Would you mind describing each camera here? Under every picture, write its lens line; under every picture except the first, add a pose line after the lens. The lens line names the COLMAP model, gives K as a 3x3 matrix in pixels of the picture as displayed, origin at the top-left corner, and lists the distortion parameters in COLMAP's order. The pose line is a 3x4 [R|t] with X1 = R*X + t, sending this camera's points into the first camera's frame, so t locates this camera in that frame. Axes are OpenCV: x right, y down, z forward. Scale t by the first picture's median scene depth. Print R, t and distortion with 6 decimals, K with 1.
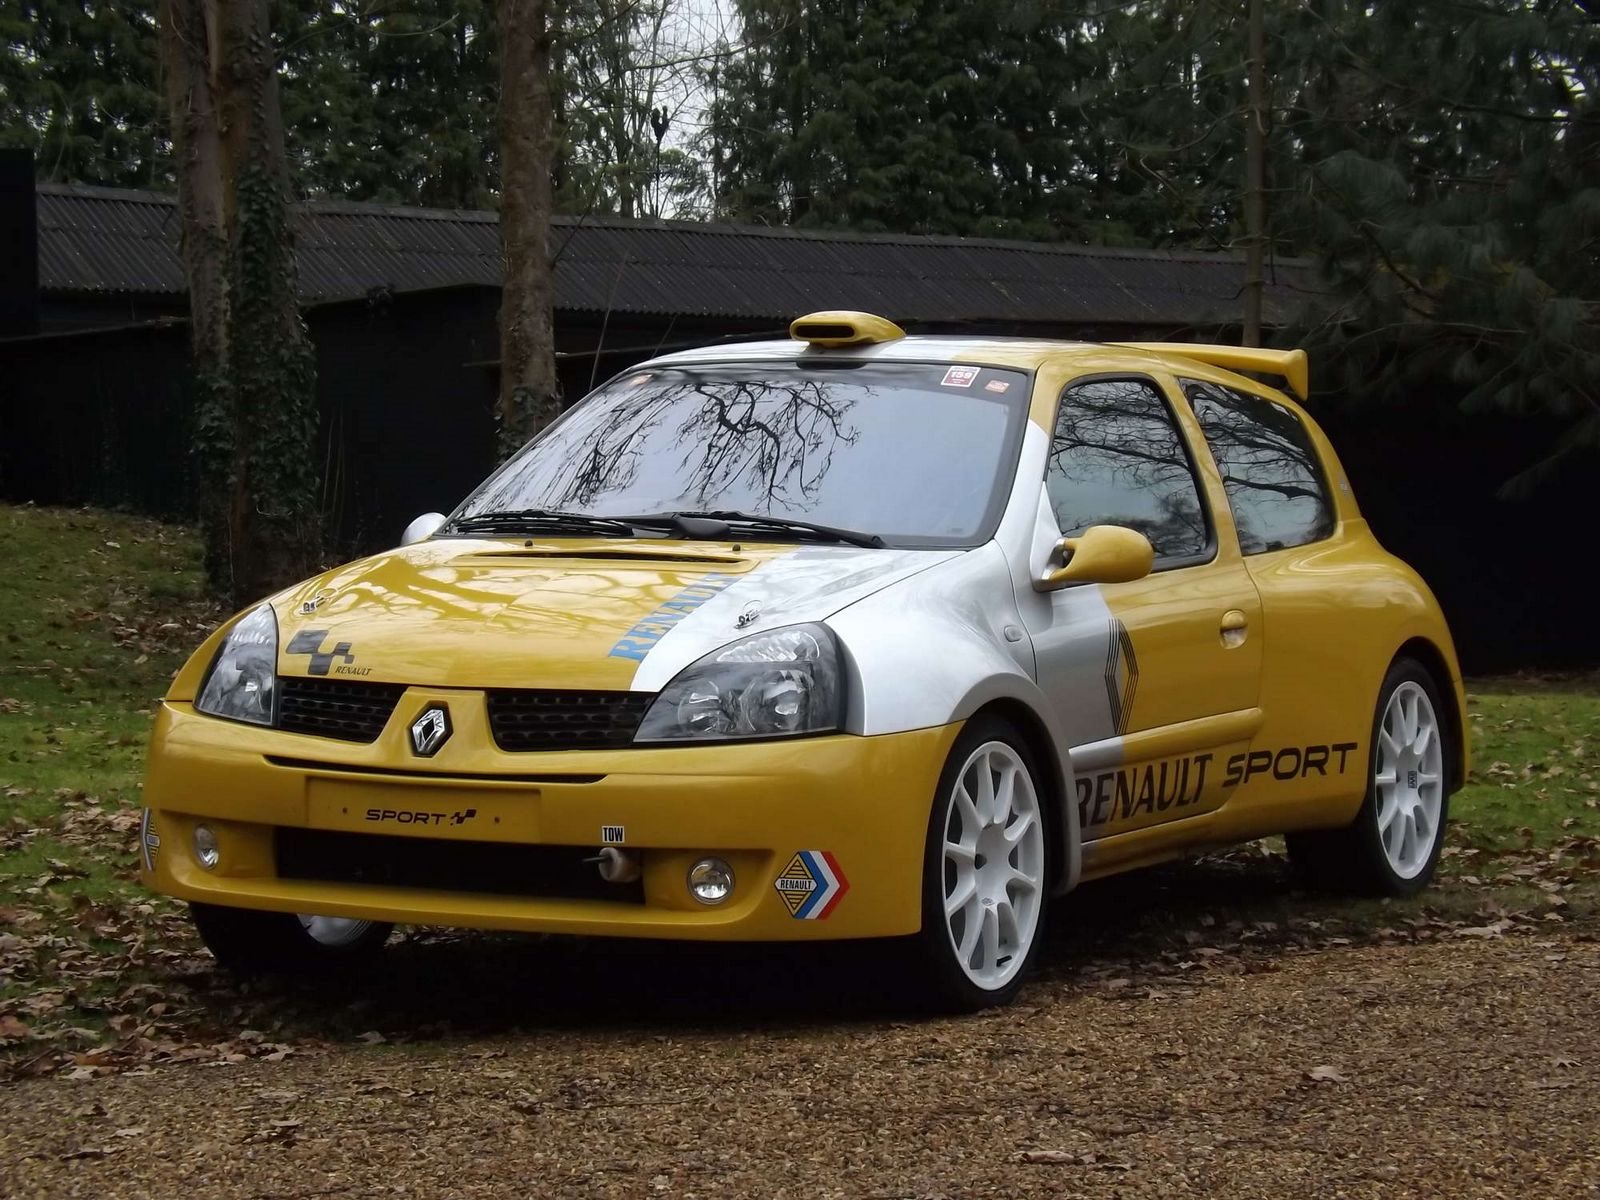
lens RADIAL K [[4213.6, 0, 801.7], [0, 4213.6, 601.5], [0, 0, 1]] dist [0.483459, 0.000000]
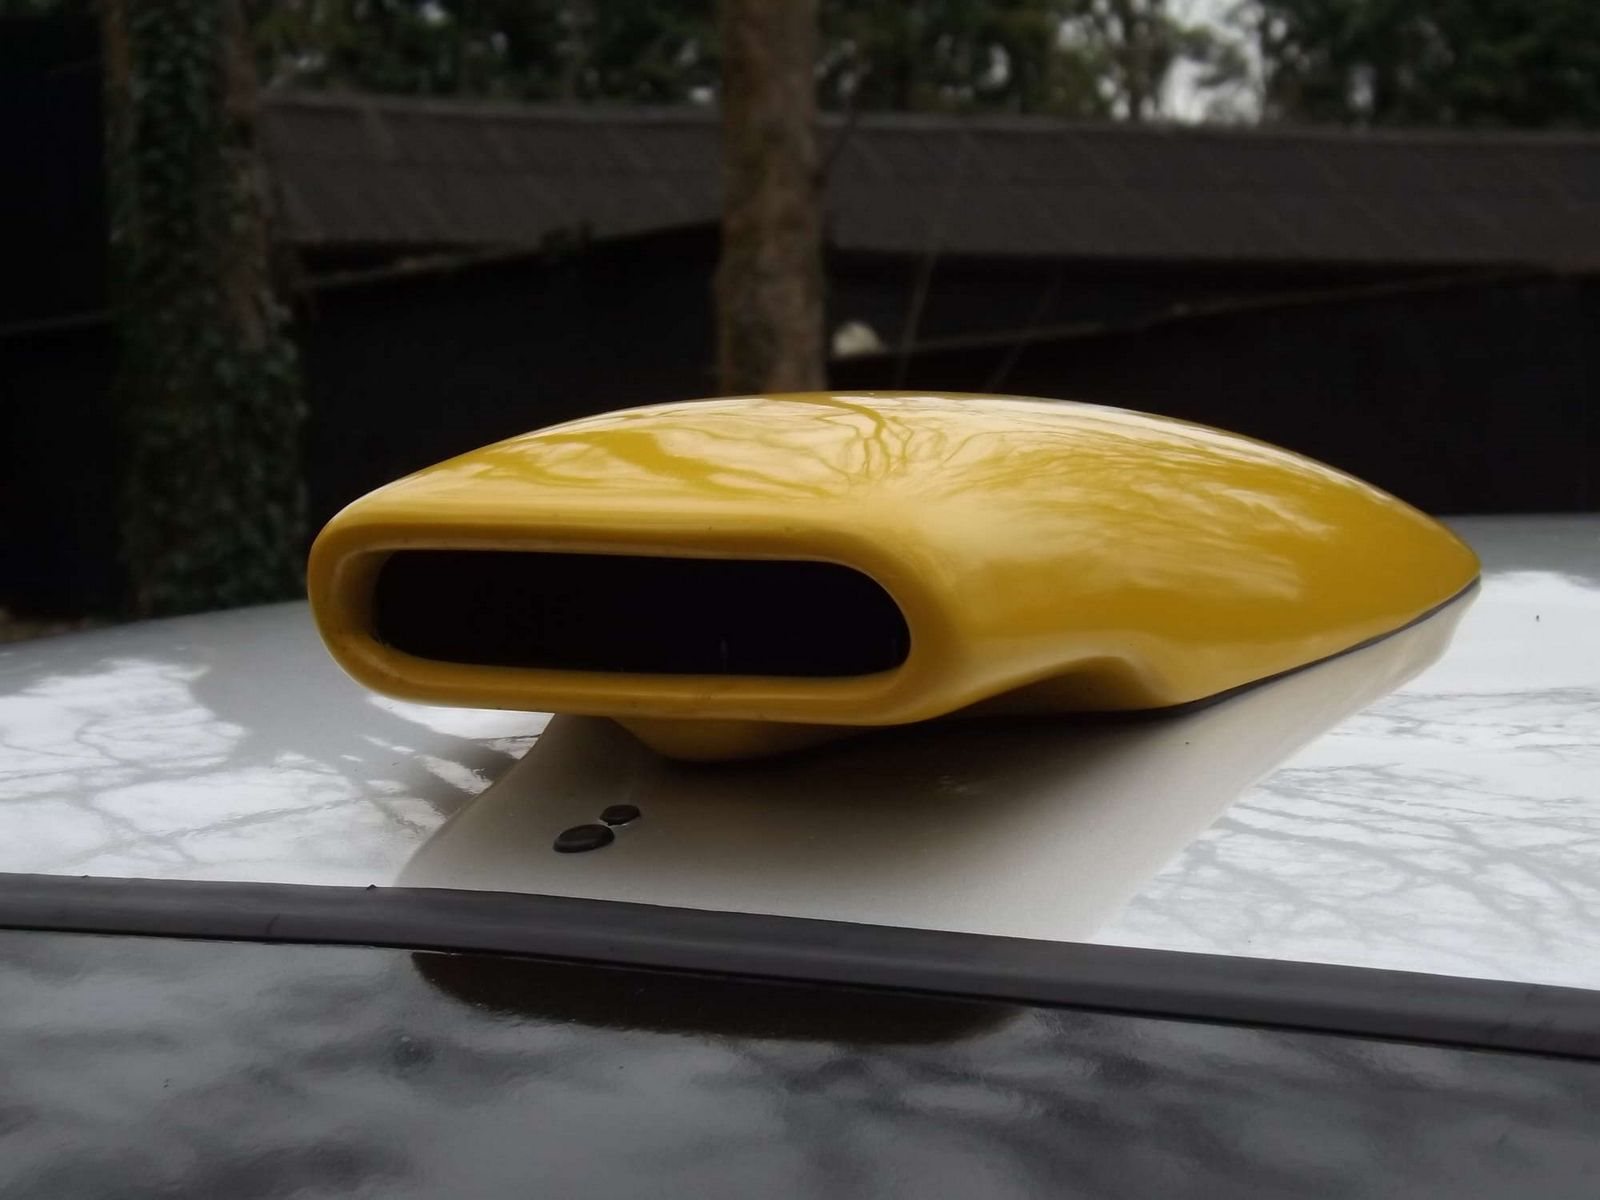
lens RADIAL K [[4899.3, 0, 803.5], [0, 4899.3, 597.6], [0, 0, 1]] dist [0.624459, 0.000000]
pose [[0.992491, -0.008612, -0.122011, 0.010860], [0.008804, 0.999961, 0.001037, -0.030025], [0.121997, -0.002104, 0.992528, 0.414596]]
